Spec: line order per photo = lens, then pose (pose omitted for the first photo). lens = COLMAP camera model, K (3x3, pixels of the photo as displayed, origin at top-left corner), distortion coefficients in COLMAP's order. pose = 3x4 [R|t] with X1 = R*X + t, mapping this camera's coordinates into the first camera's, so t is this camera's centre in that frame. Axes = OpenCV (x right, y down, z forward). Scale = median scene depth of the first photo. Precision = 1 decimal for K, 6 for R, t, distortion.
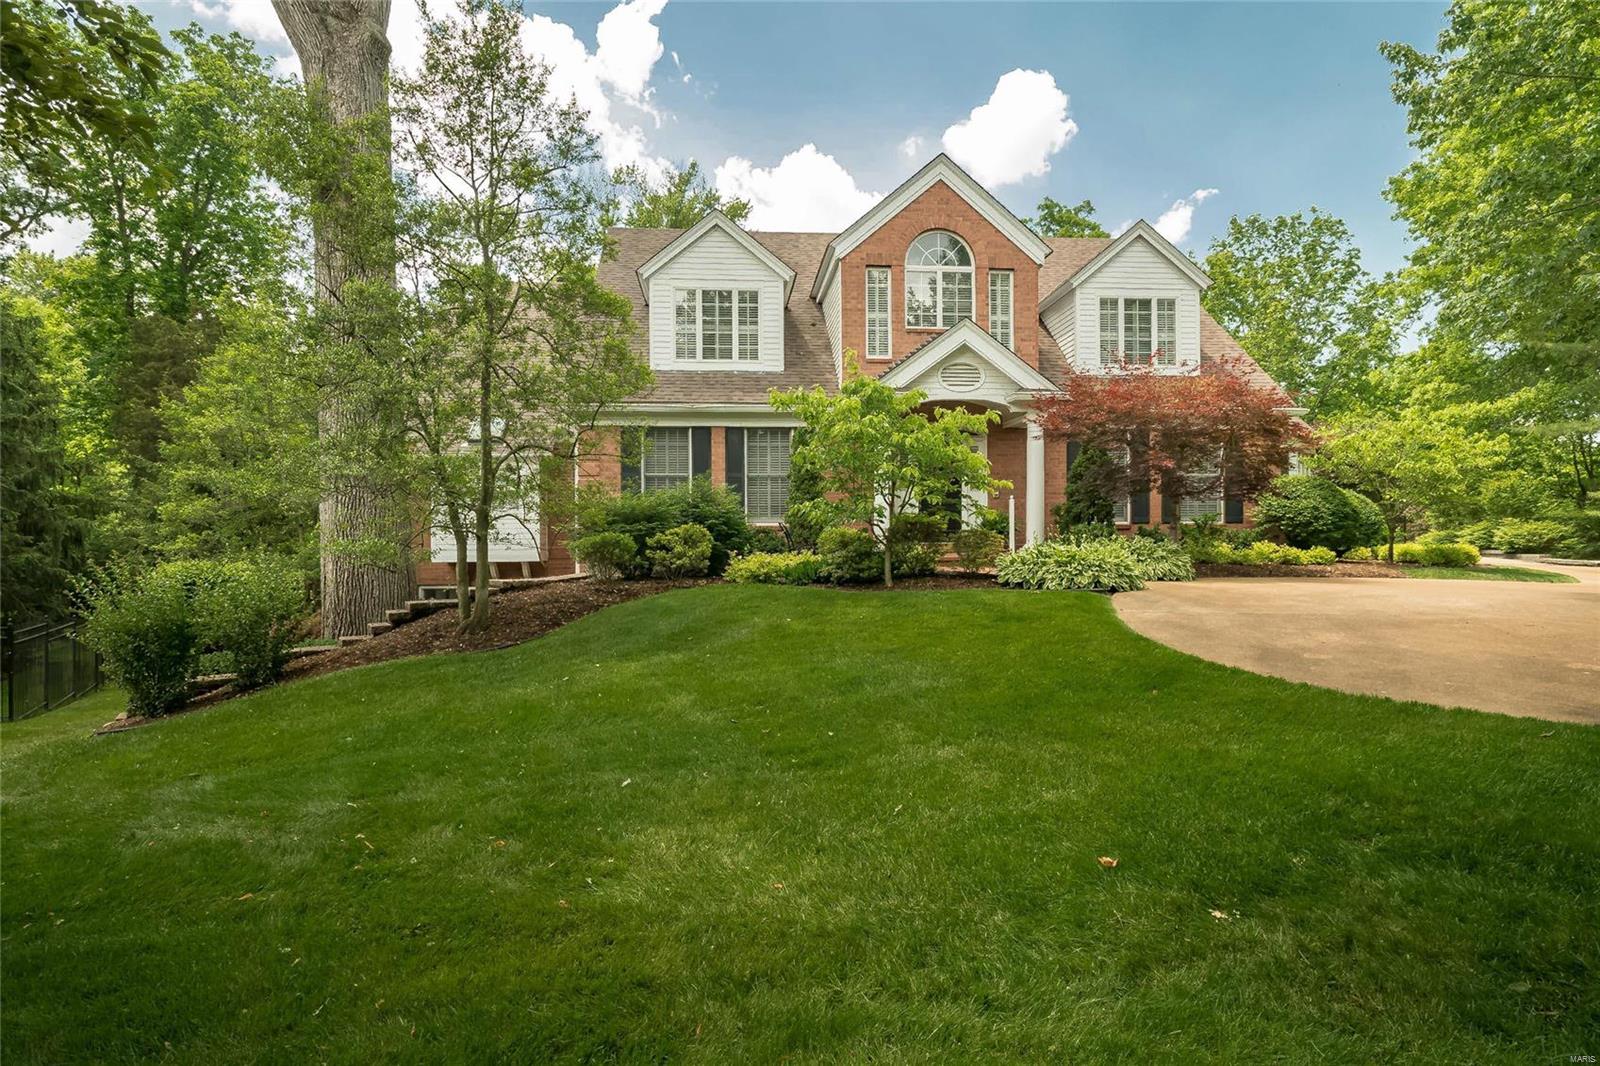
lens RADIAL K [[877.5, 0, 800.0], [0, 877.5, 533.0], [0, 0, 1]] dist [0.005396, 0.000798]
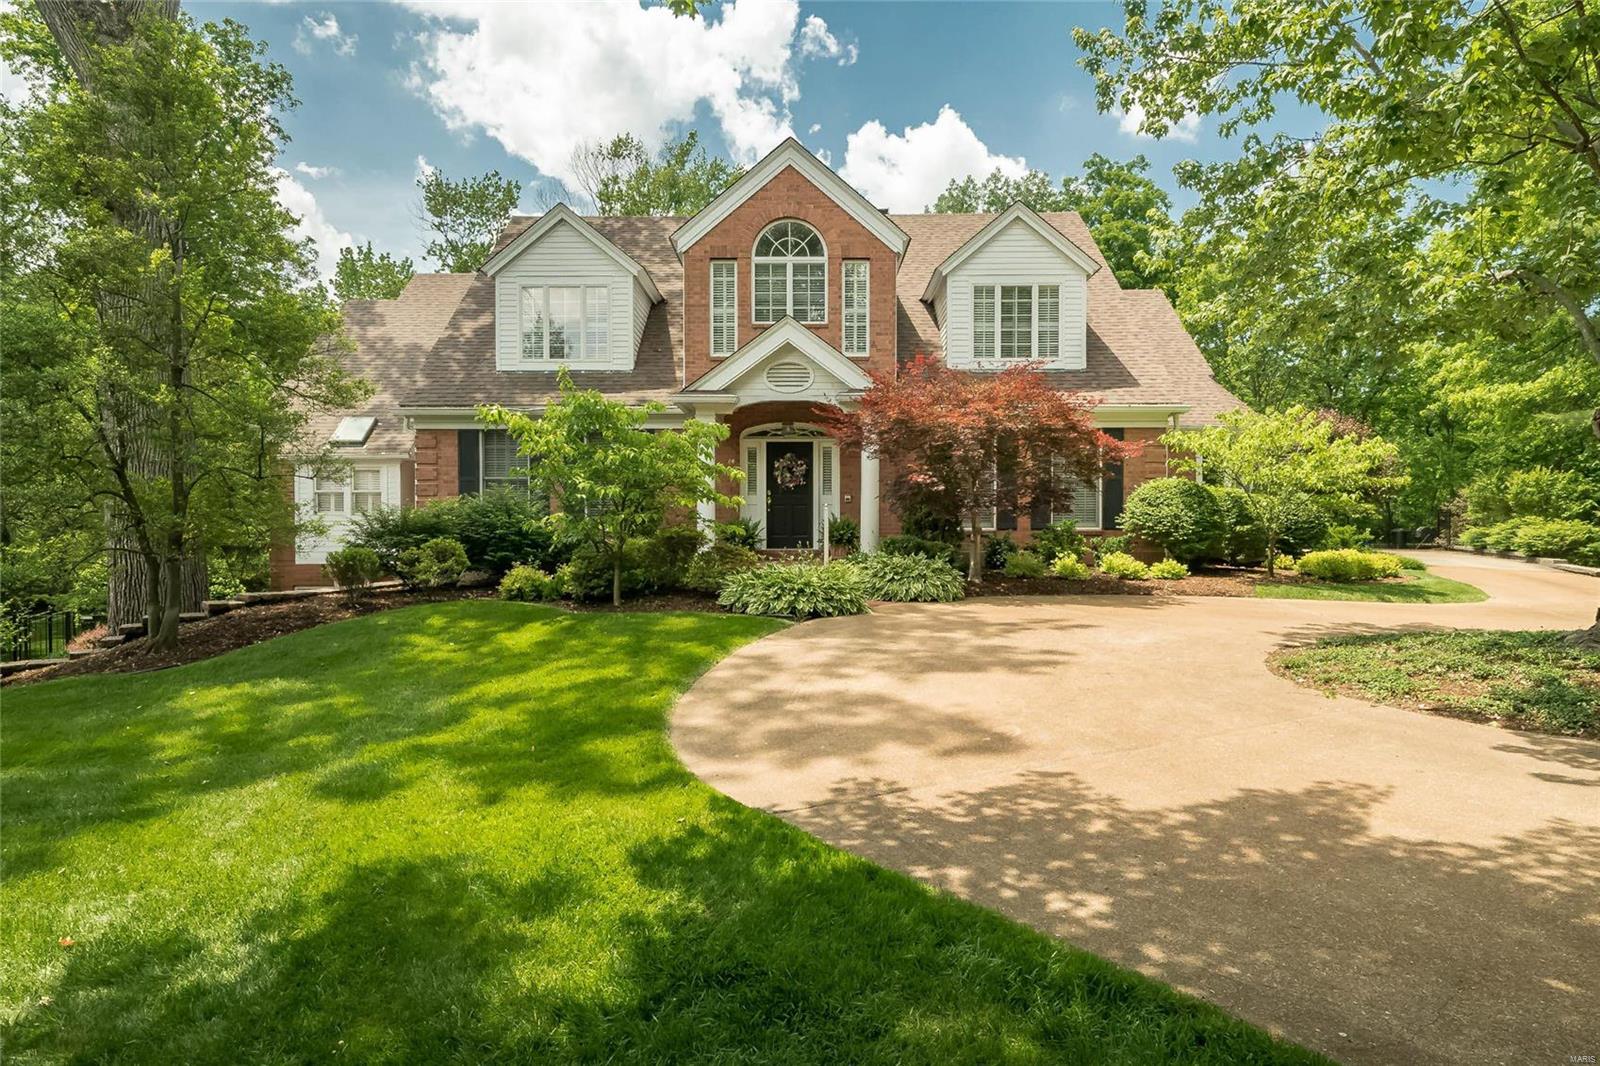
lens RADIAL K [[931.1, 0, 800.0], [0, 931.1, 533.0], [0, 0, 1]] dist [0.004762, 0.000464]
pose [[0.995233, 0.006123, -0.097335, 0.268364], [-0.004048, 0.999761, 0.021497, -0.028278], [0.097443, -0.021000, 0.995019, -0.003895]]
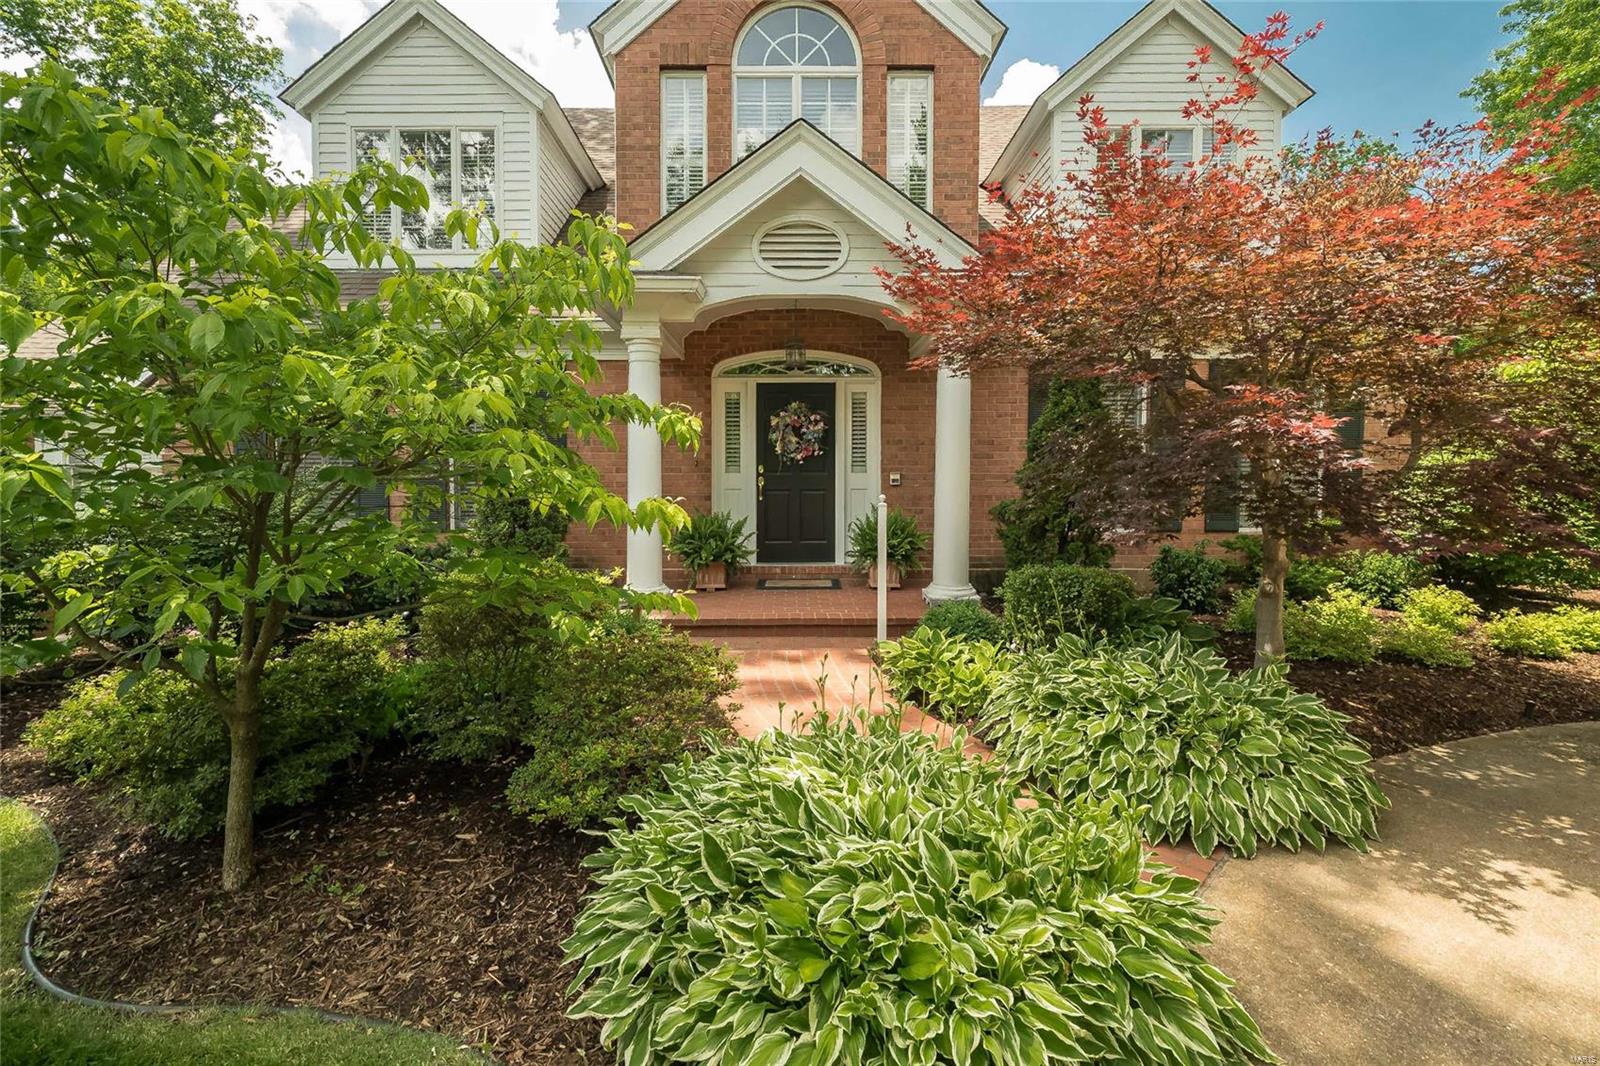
lens RADIAL K [[724.8, 0, 776.7], [0, 724.8, 512.2], [0, 0, 1]] dist [-0.000532, -0.000155]
pose [[0.995389, 0.010705, -0.095321, 0.191940], [-0.006506, 0.998999, 0.044259, -0.042941], [0.095700, -0.043434, 0.994462, 0.529546]]
